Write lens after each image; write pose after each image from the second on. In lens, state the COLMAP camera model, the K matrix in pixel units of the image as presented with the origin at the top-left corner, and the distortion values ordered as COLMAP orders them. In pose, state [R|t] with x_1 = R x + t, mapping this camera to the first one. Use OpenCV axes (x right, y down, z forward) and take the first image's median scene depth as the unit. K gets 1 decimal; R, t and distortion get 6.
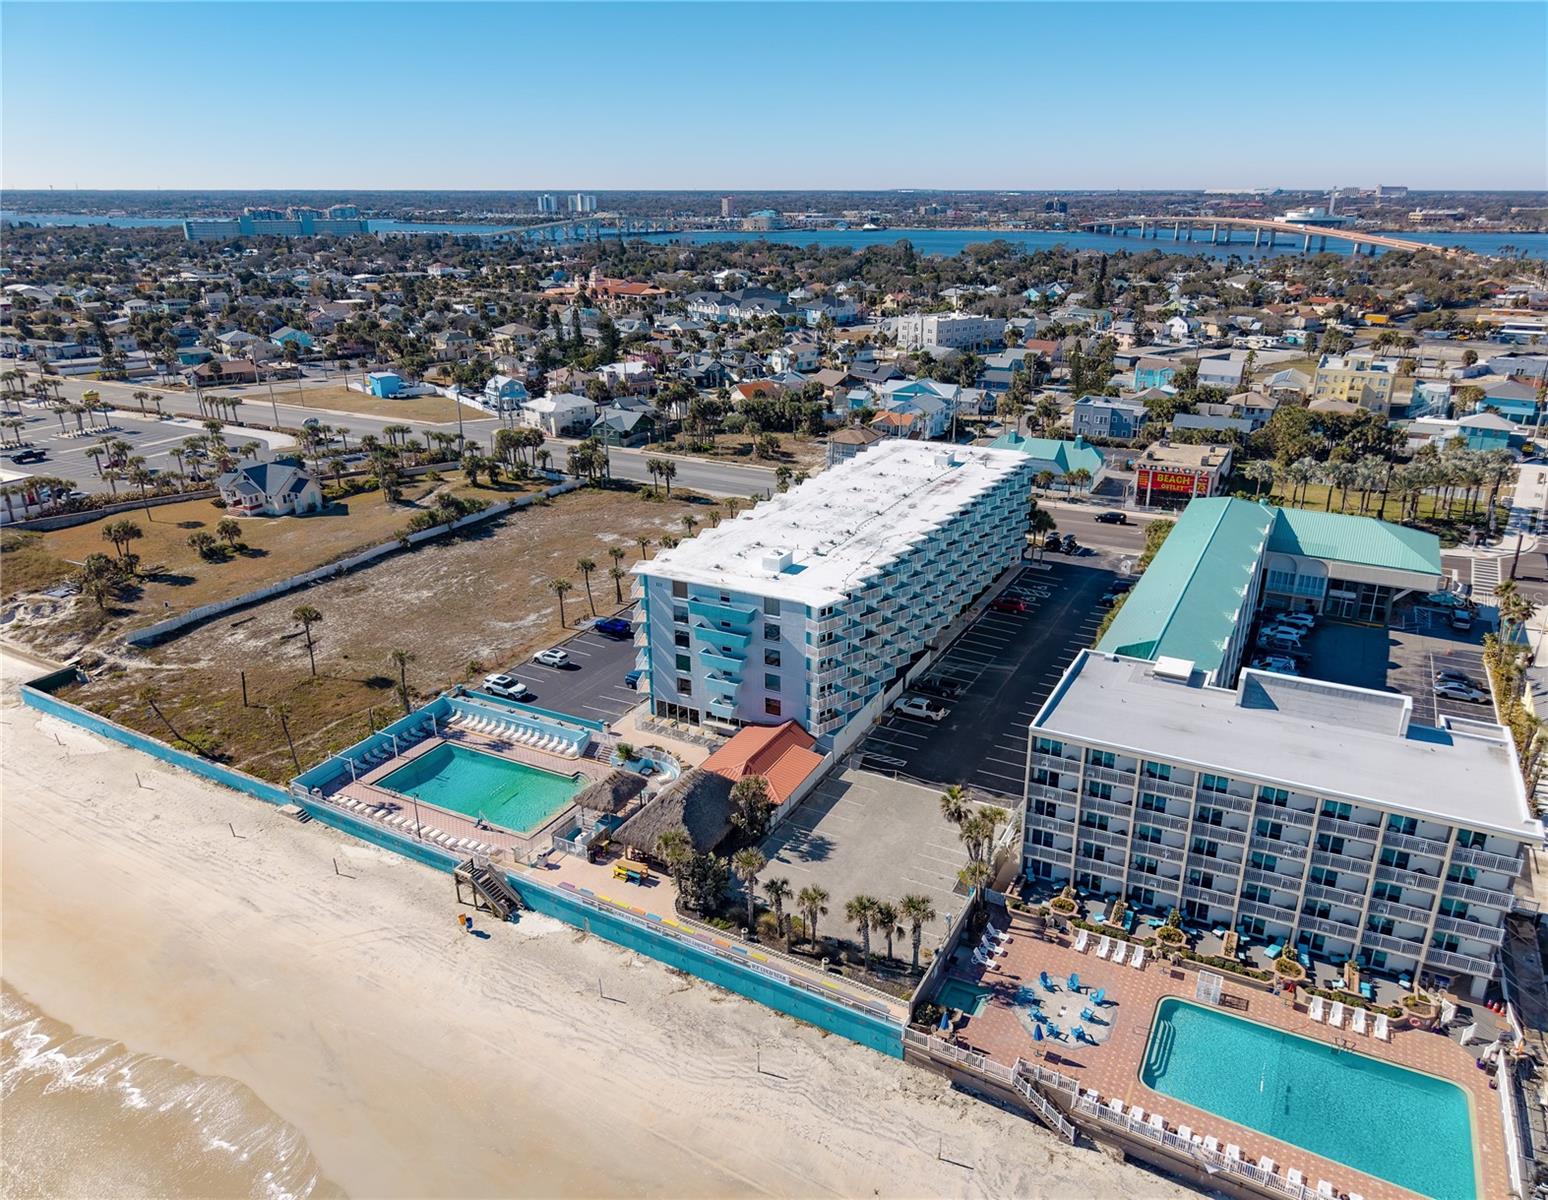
lens RADIAL K [[1075.9, 0, 798.4], [0, 1075.9, 597.0], [0, 0, 1]] dist [0.046891, -0.077739]
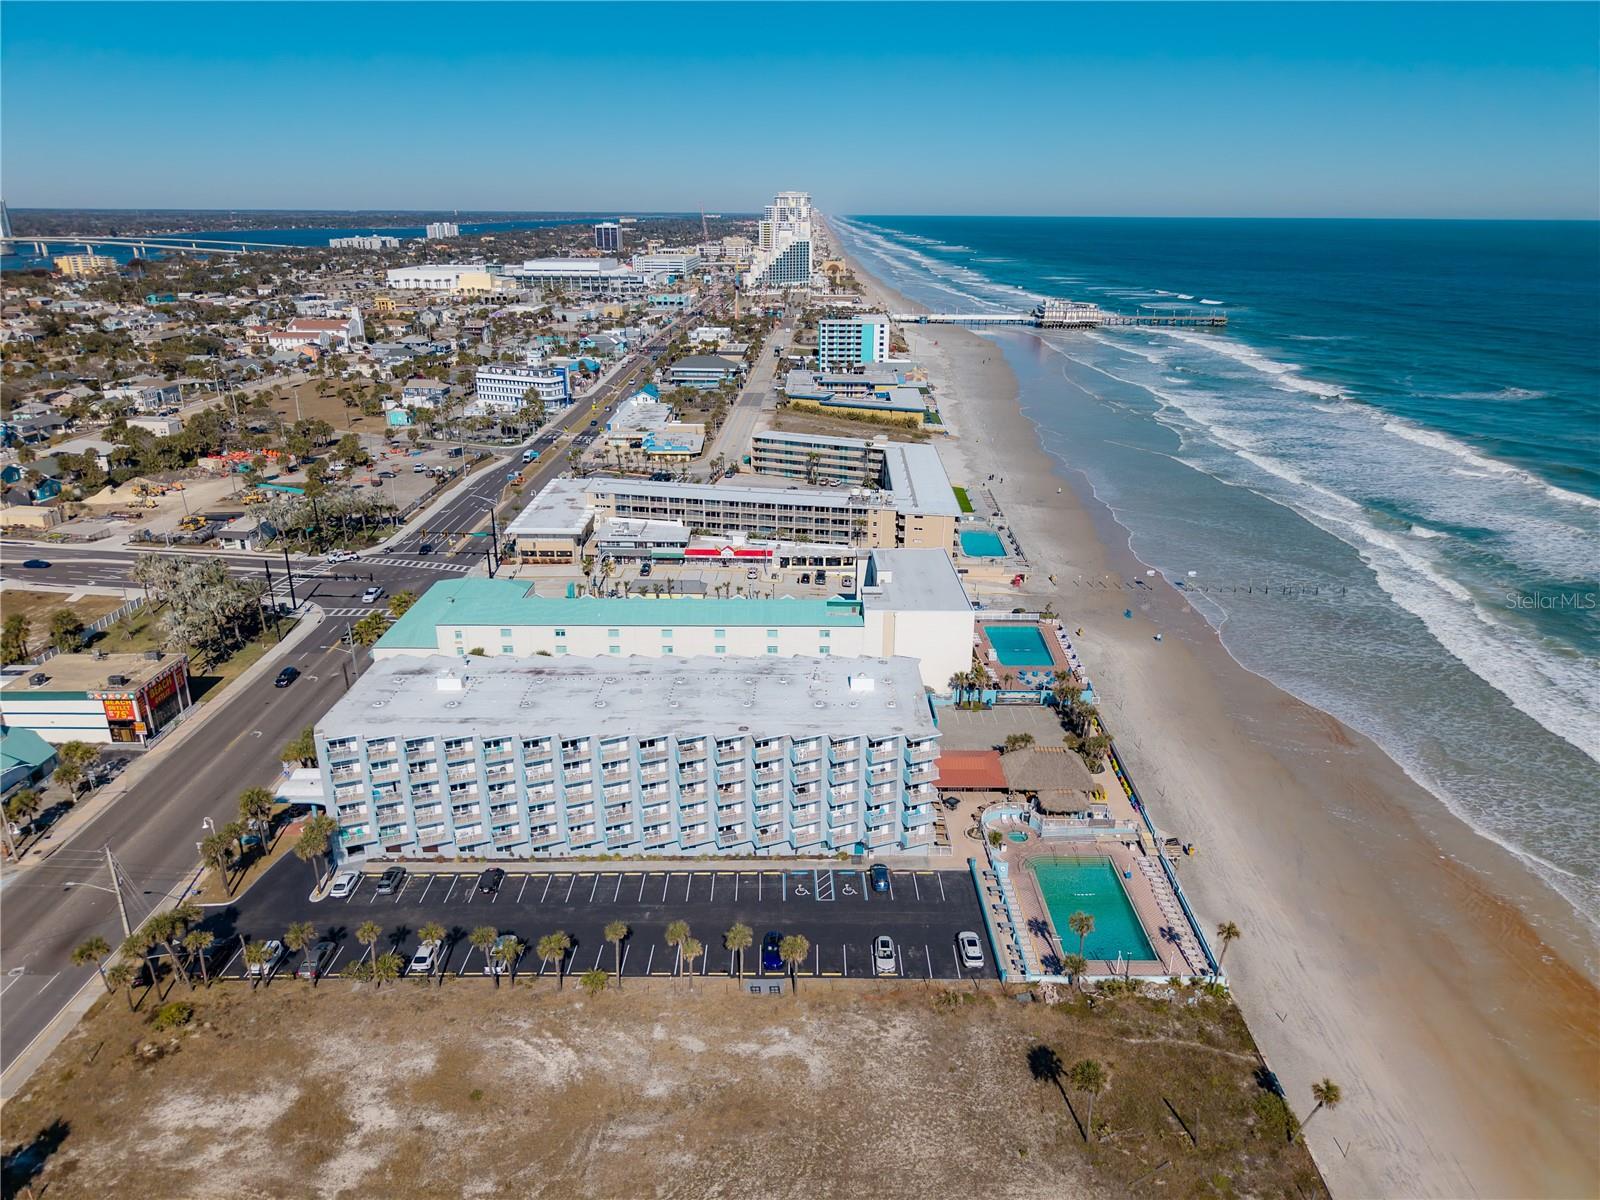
lens RADIAL K [[1047.9, 0, 800.5], [0, 1047.9, 623.3], [0, 0, 1]] dist [0.123471, -0.179494]
pose [[-0.457417, -0.325251, 0.827636, -0.726592], [0.308218, 0.815028, 0.490643, -0.532015], [-0.834129, 0.479521, -0.272560, 1.038941]]
